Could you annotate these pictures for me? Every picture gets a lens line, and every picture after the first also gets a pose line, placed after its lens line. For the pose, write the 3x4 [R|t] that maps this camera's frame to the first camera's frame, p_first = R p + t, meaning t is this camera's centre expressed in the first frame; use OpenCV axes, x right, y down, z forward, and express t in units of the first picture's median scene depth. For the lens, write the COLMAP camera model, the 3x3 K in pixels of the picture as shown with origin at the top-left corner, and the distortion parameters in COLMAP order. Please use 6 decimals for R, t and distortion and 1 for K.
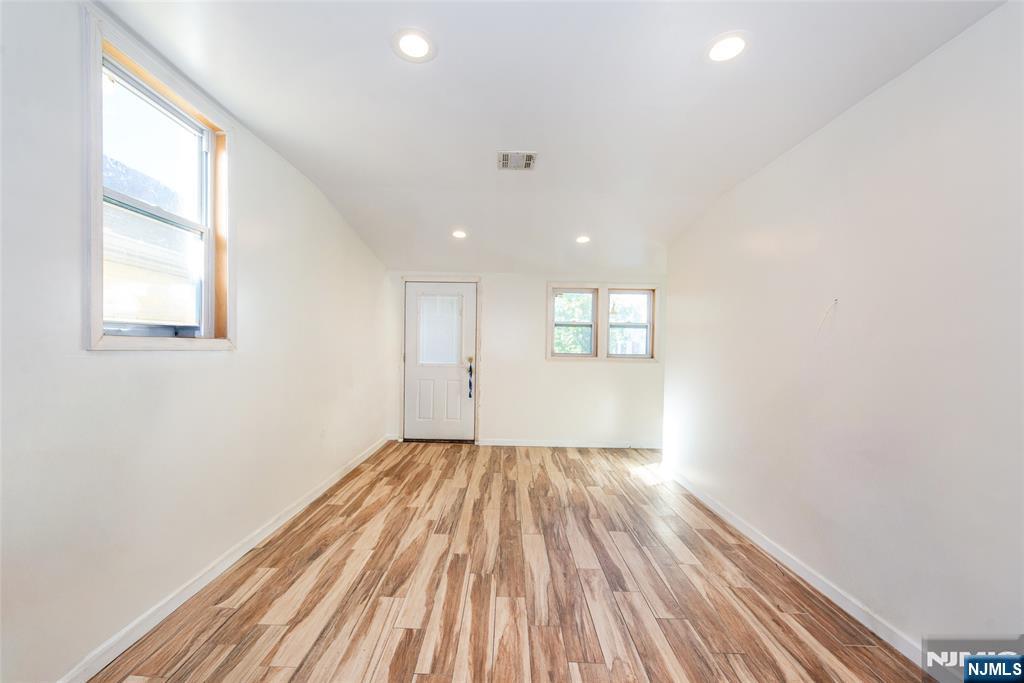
lens RADIAL K [[401.2, 0, 511.7], [0, 401.2, 343.8], [0, 0, 1]] dist [-0.001288, -0.000338]
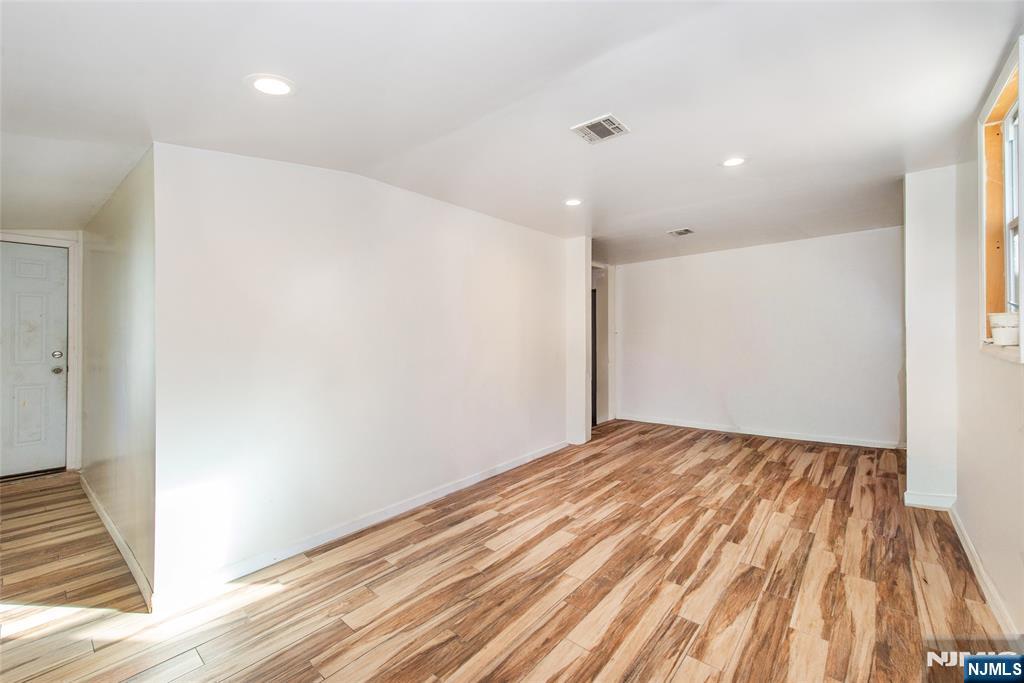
lens RADIAL K [[401.2, 0, 512.3], [0, 401.2, 335.9], [0, 0, 1]] dist [-0.001288, -0.000338]
pose [[-0.735016, -0.011750, 0.677948, -0.493273], [-0.005594, 0.999921, 0.011265, -0.038628], [-0.678026, 0.004487, -0.735024, 2.023644]]
